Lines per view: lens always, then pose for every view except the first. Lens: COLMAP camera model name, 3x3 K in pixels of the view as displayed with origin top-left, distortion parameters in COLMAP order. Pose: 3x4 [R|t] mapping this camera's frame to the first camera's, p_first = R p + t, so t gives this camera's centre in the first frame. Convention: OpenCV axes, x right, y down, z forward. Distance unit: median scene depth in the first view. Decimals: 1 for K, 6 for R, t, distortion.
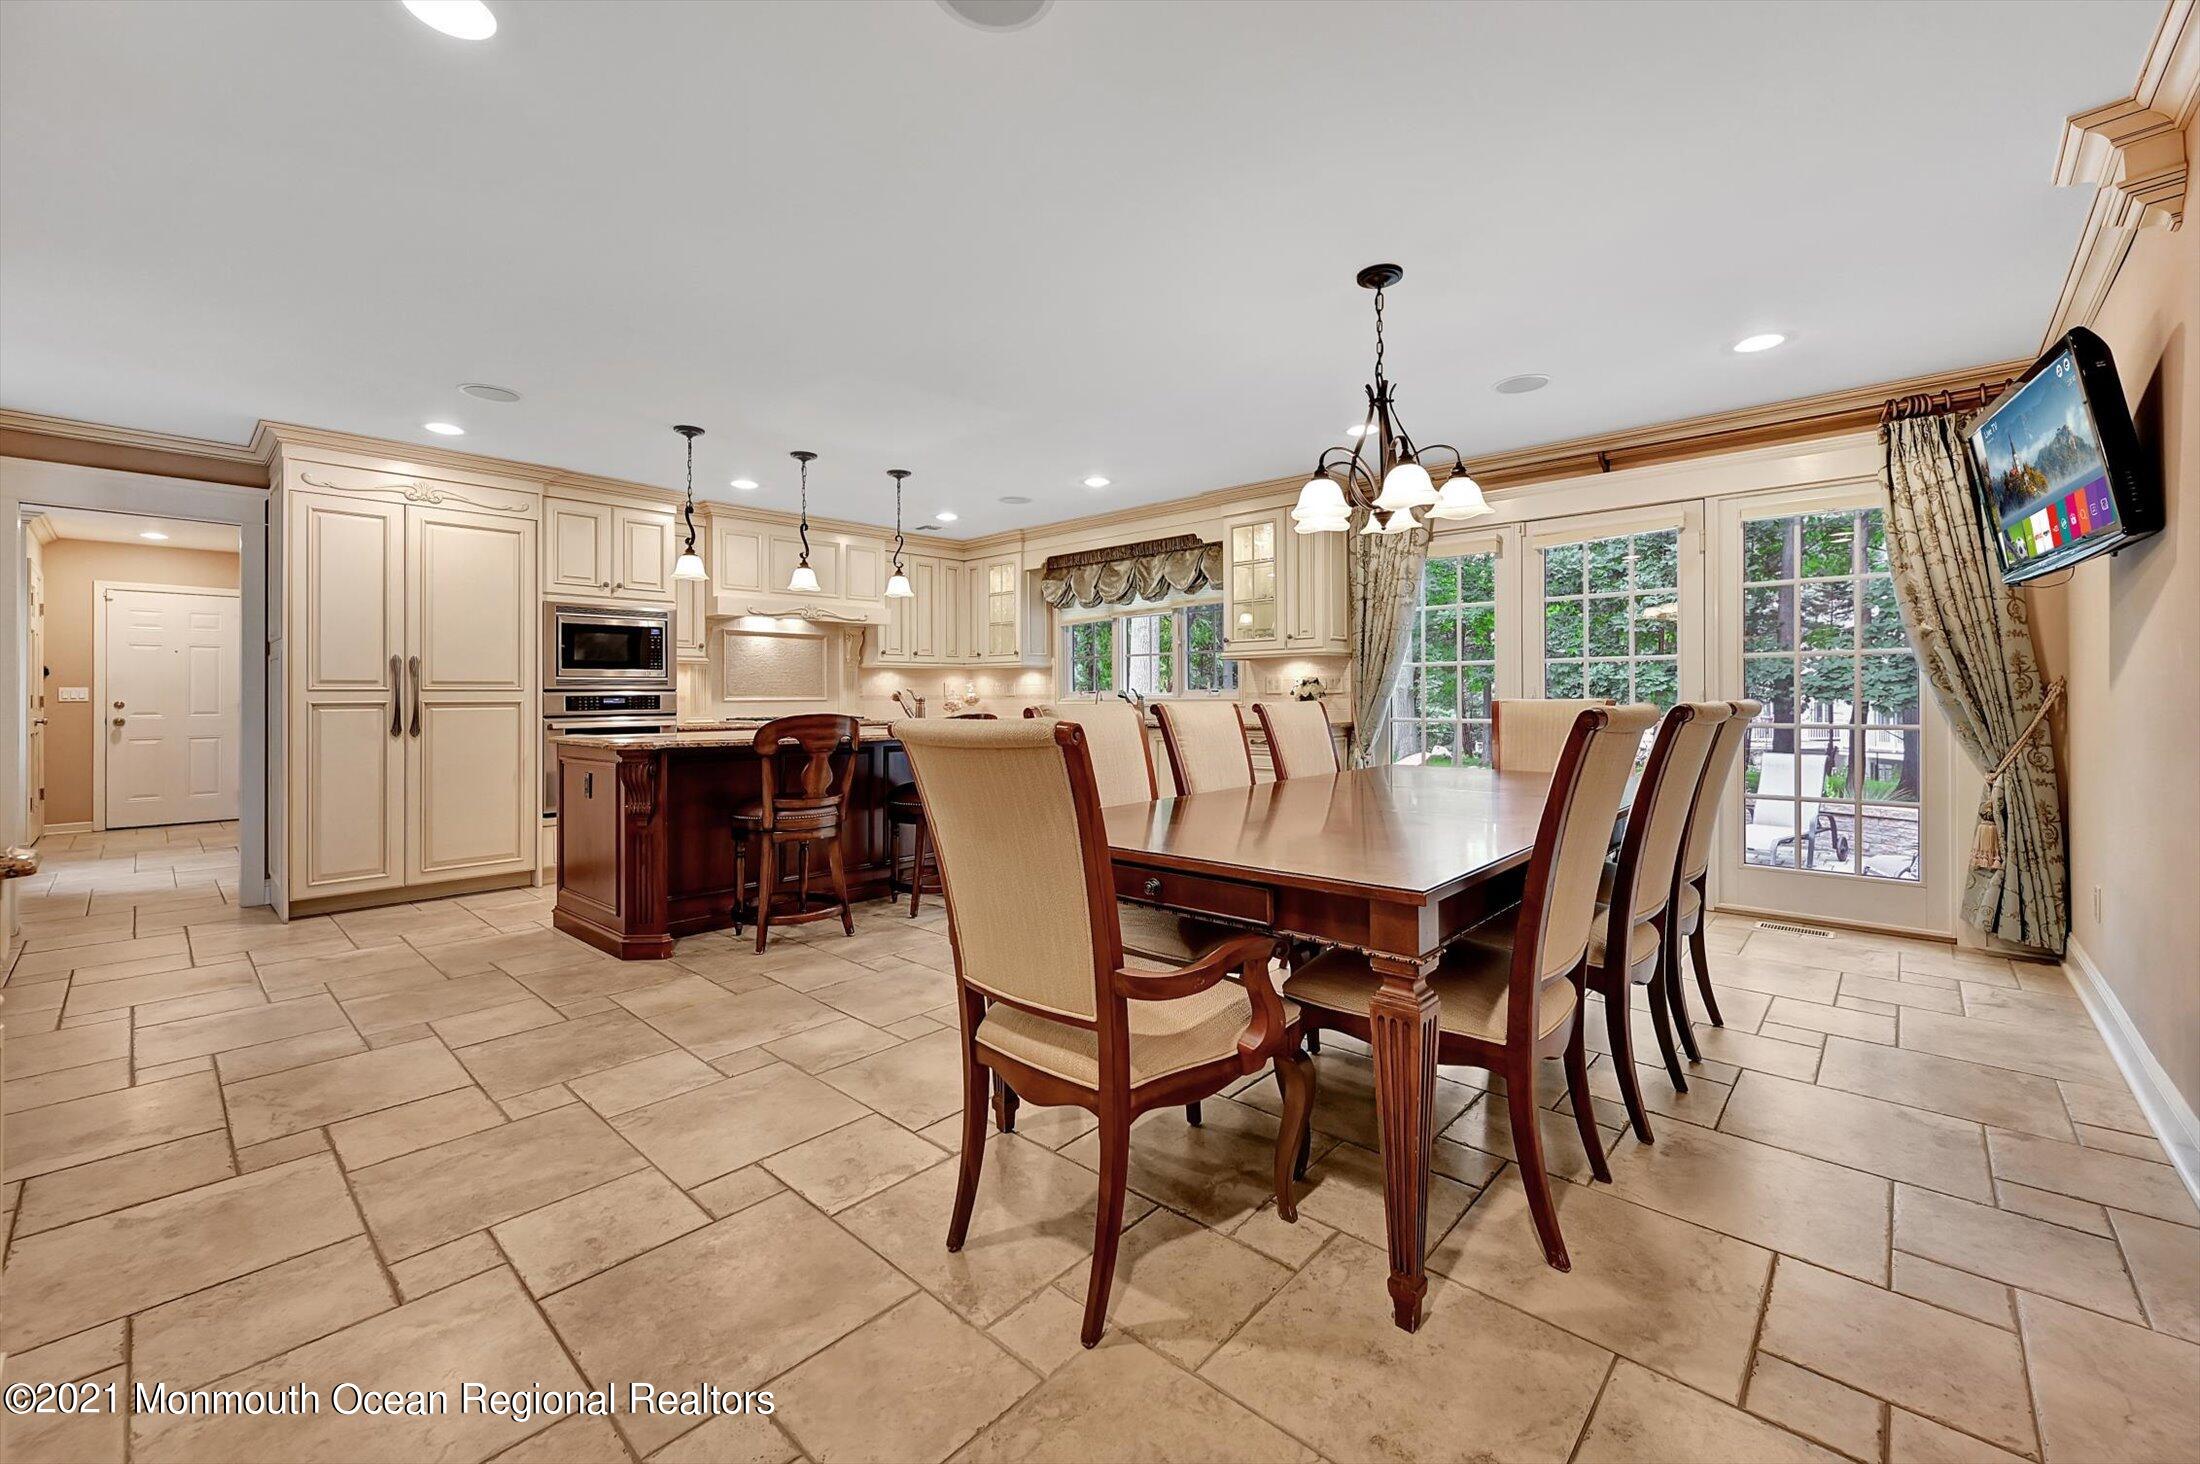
lens RADIAL K [[876.8, 0, 1113.7], [0, 876.8, 701.9], [0, 0, 1]] dist [0.005628, -0.000407]
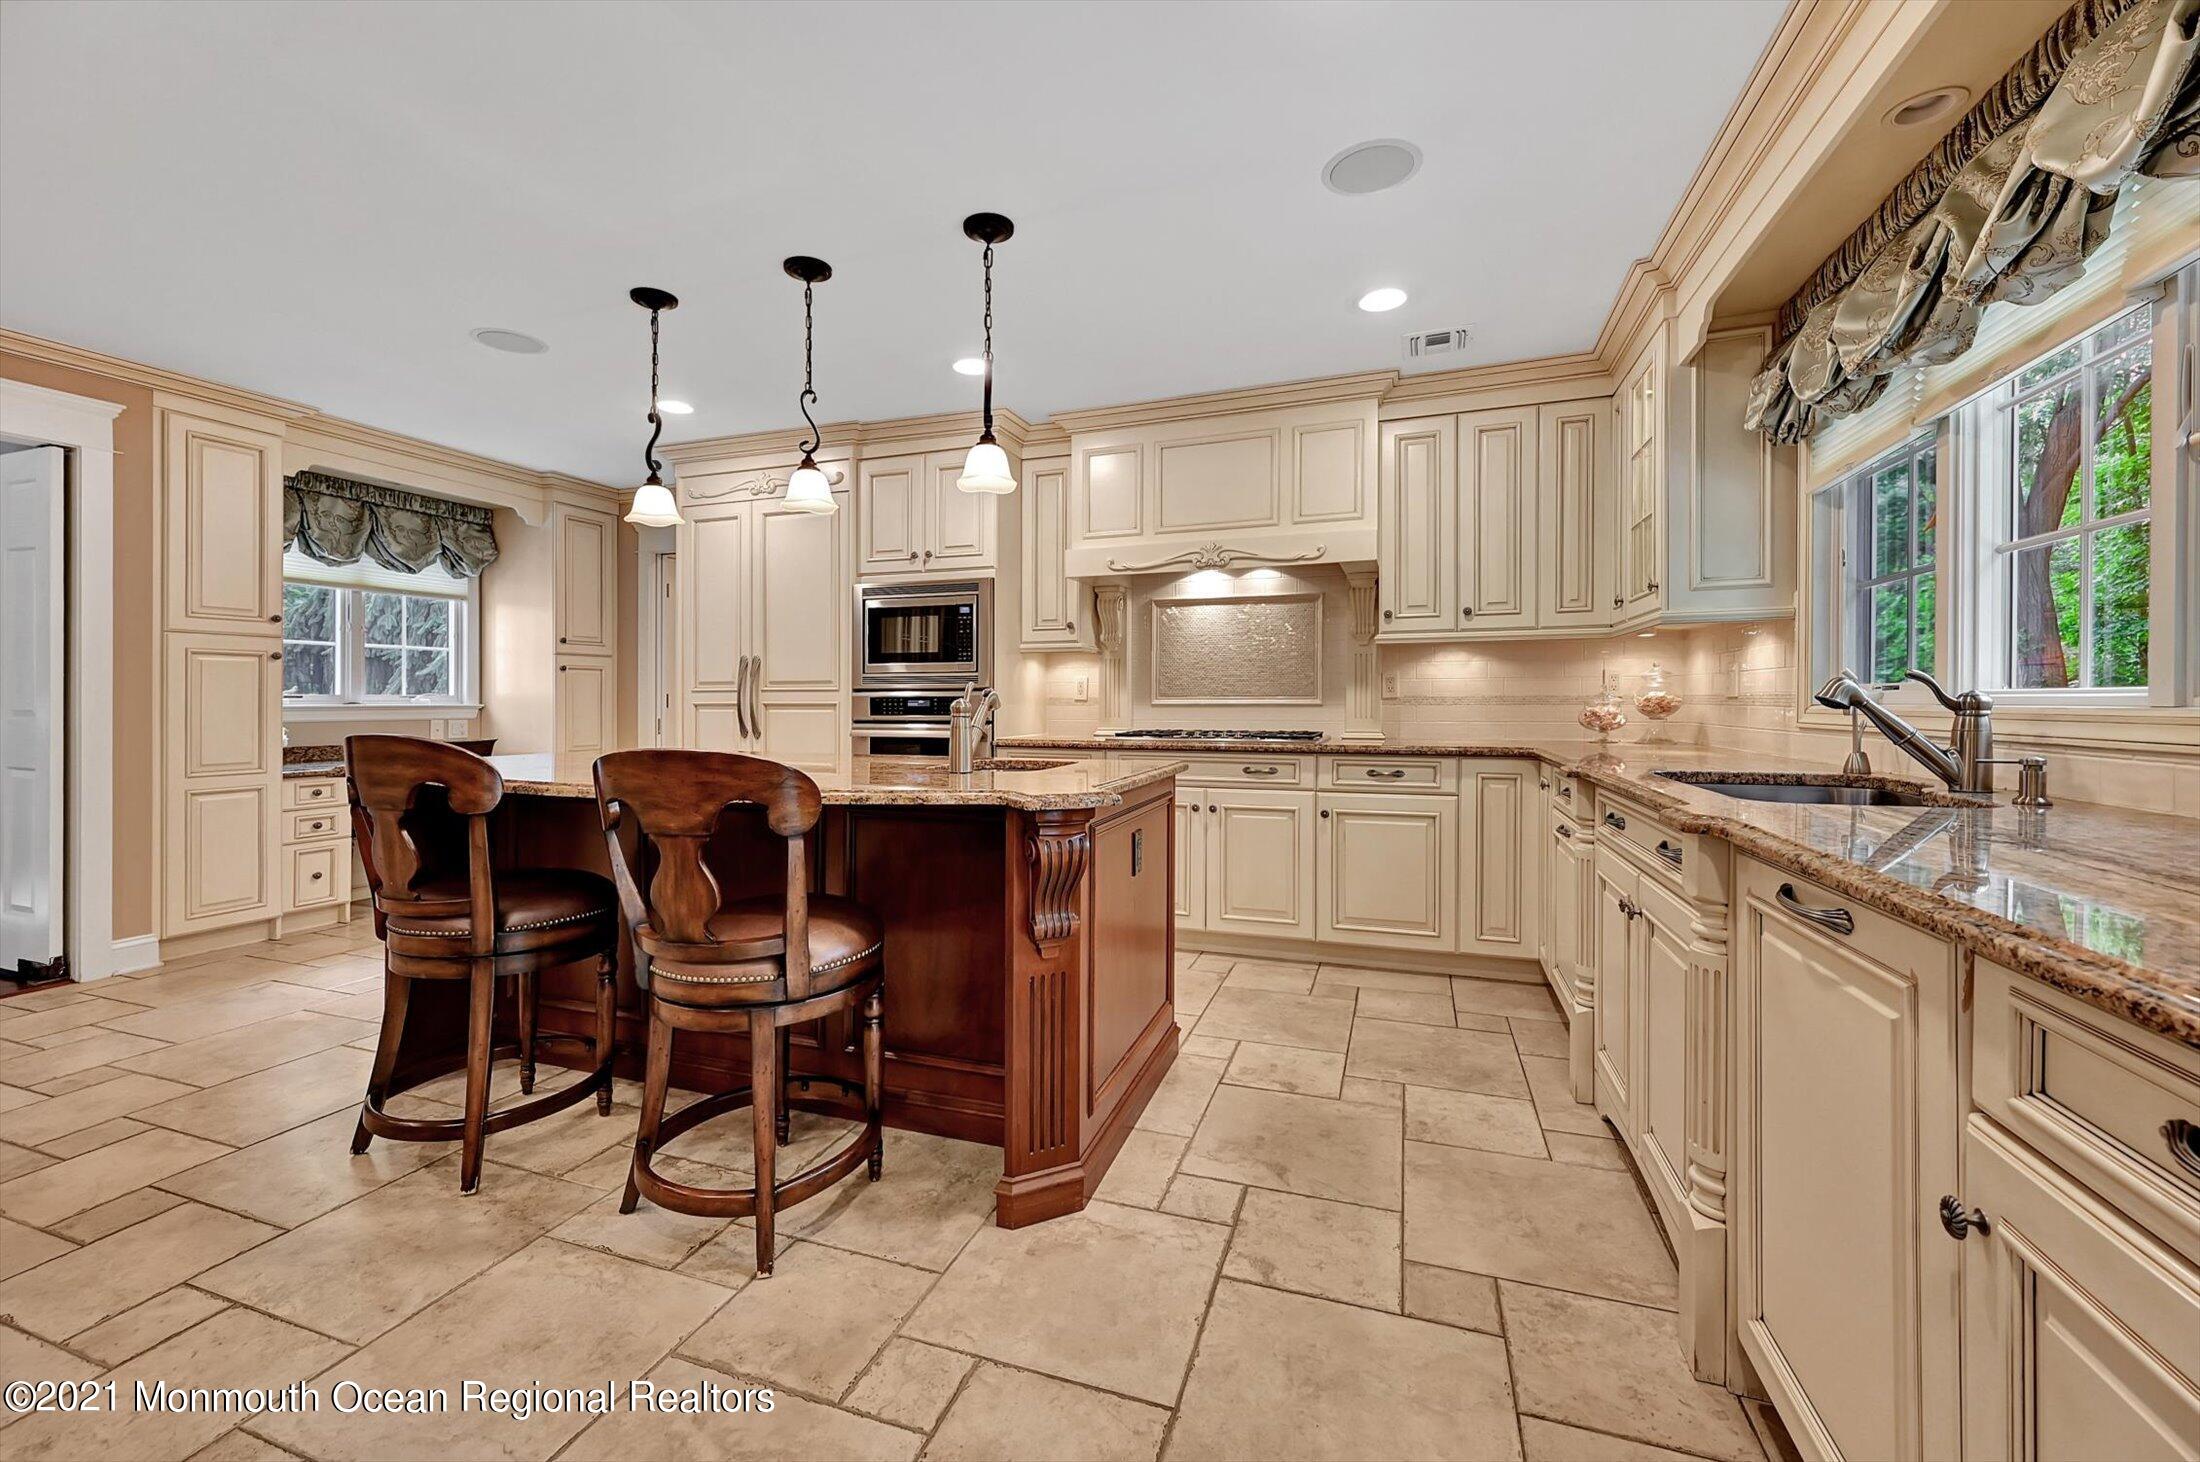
lens RADIAL K [[876.8, 0, 1088.8], [0, 876.8, 707.7], [0, 0, 1]] dist [0.005628, -0.000407]
pose [[0.382551, 0.013850, -0.923831, 0.168522], [-0.006075, 0.999904, 0.012475, -0.006452], [0.923914, 0.000840, 0.382598, 0.683579]]
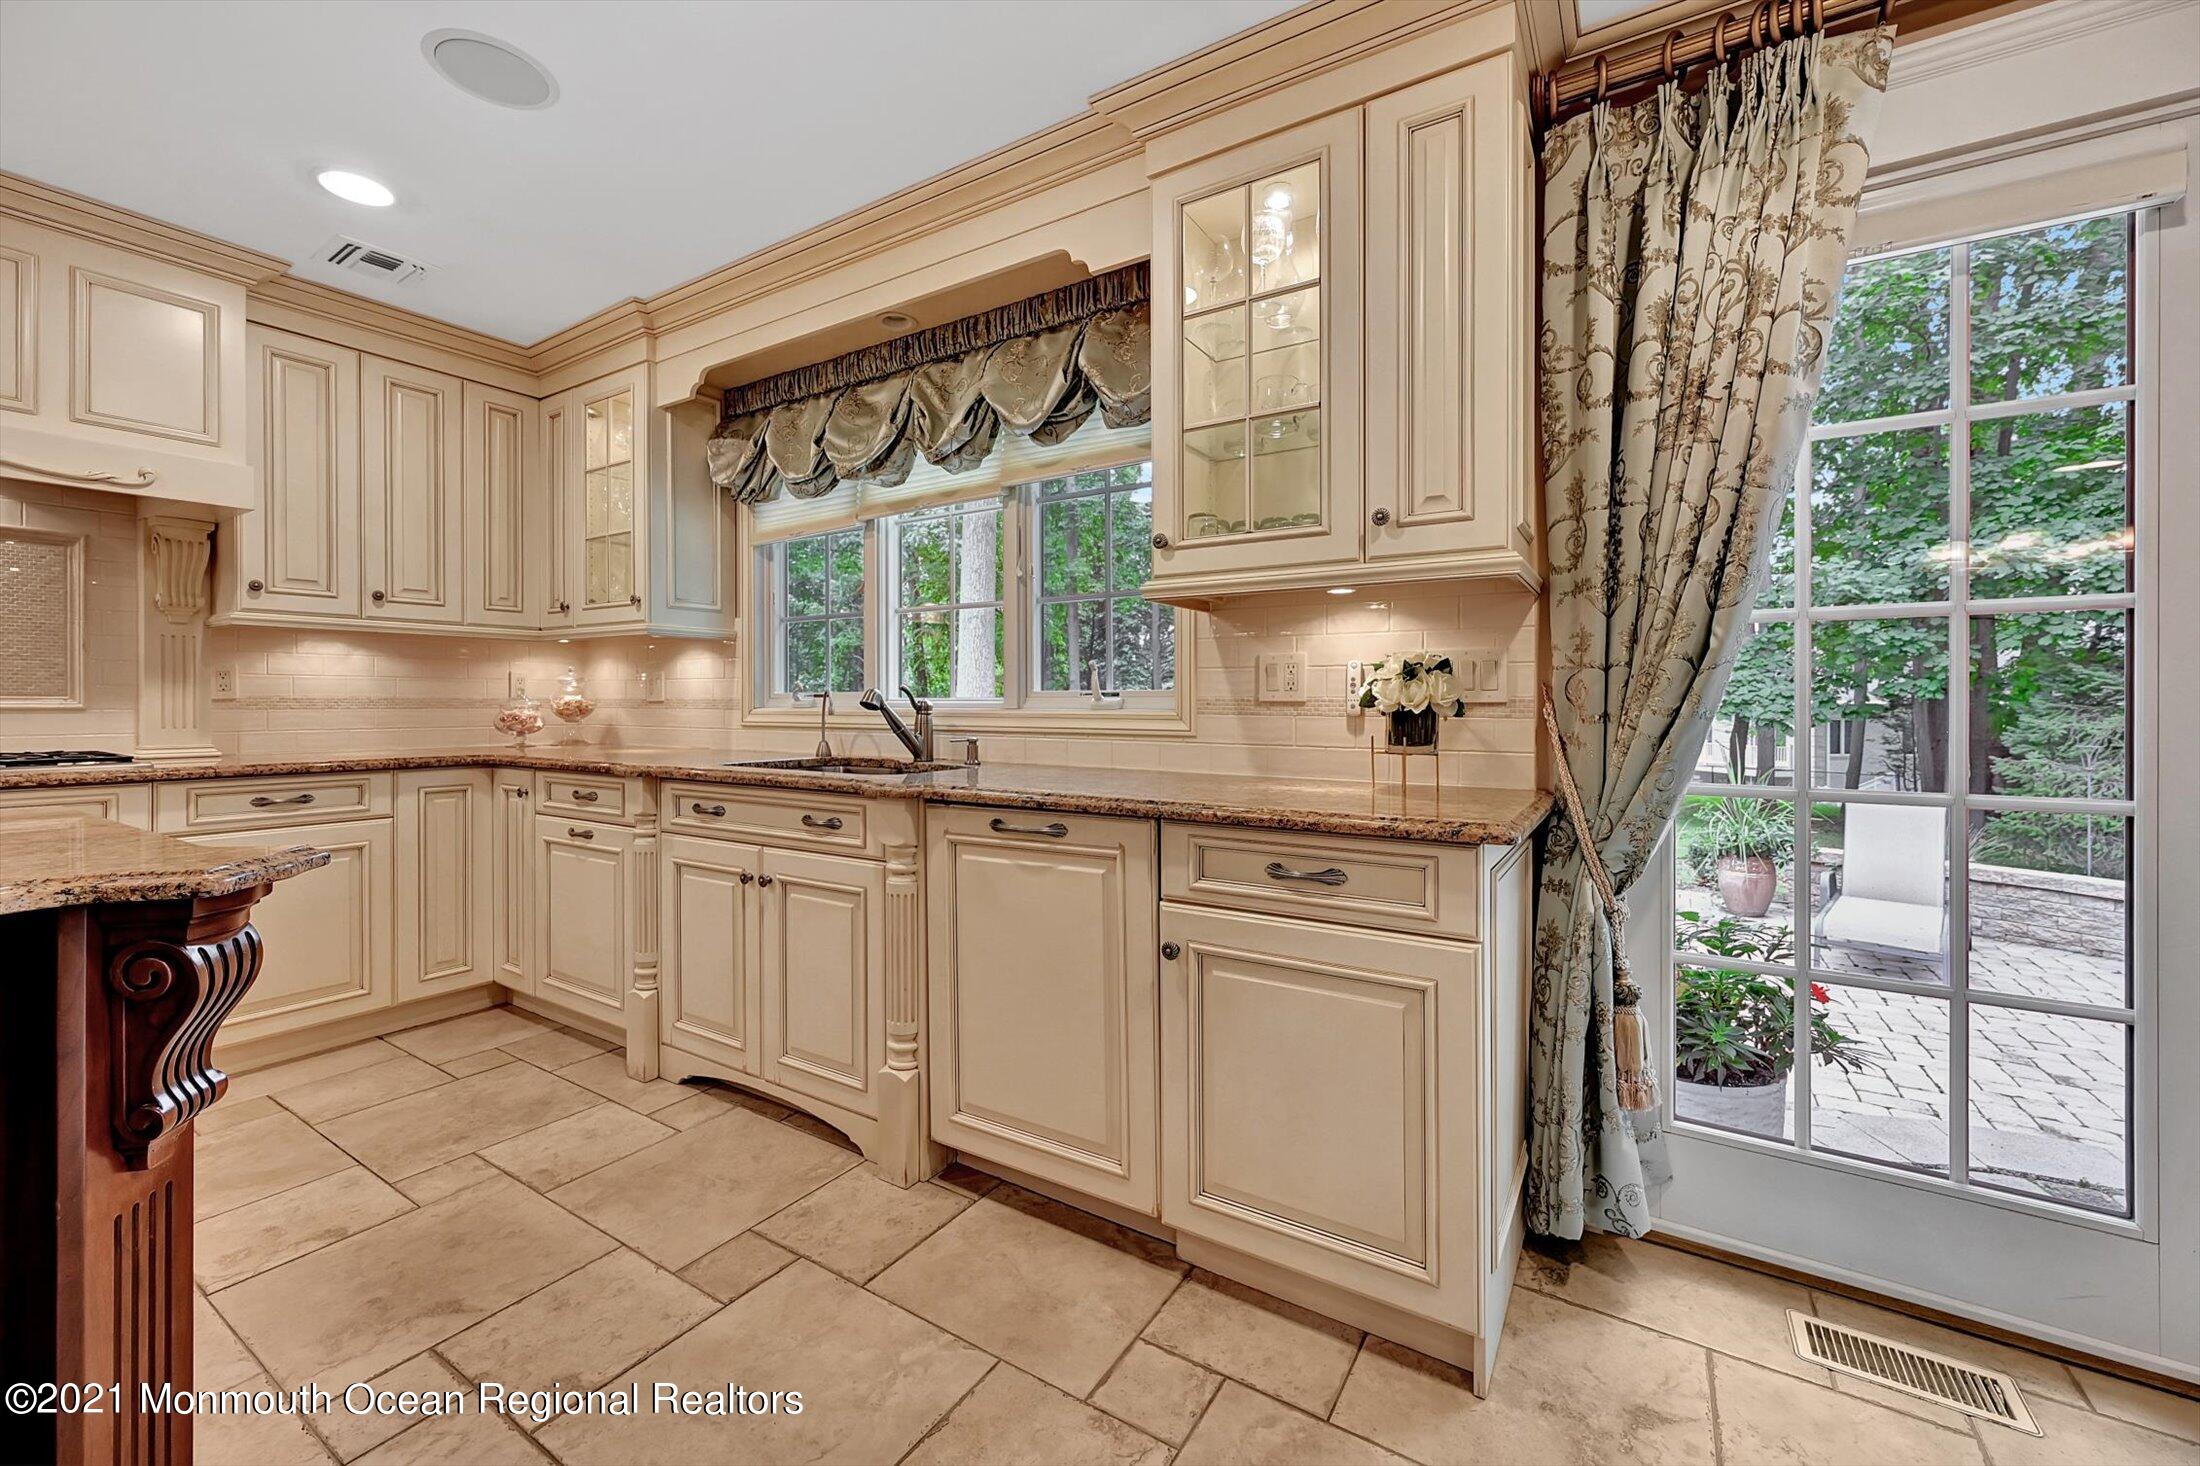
lens RADIAL K [[876.8, 0, 1099.4], [0, 876.8, 715.7], [0, 0, 1]] dist [0.005628, -0.000407]
pose [[0.986100, 0.007449, 0.165988, 0.044389], [-0.008580, 0.999945, 0.006098, -0.005033], [-0.165933, -0.007438, 0.986109, 0.597750]]
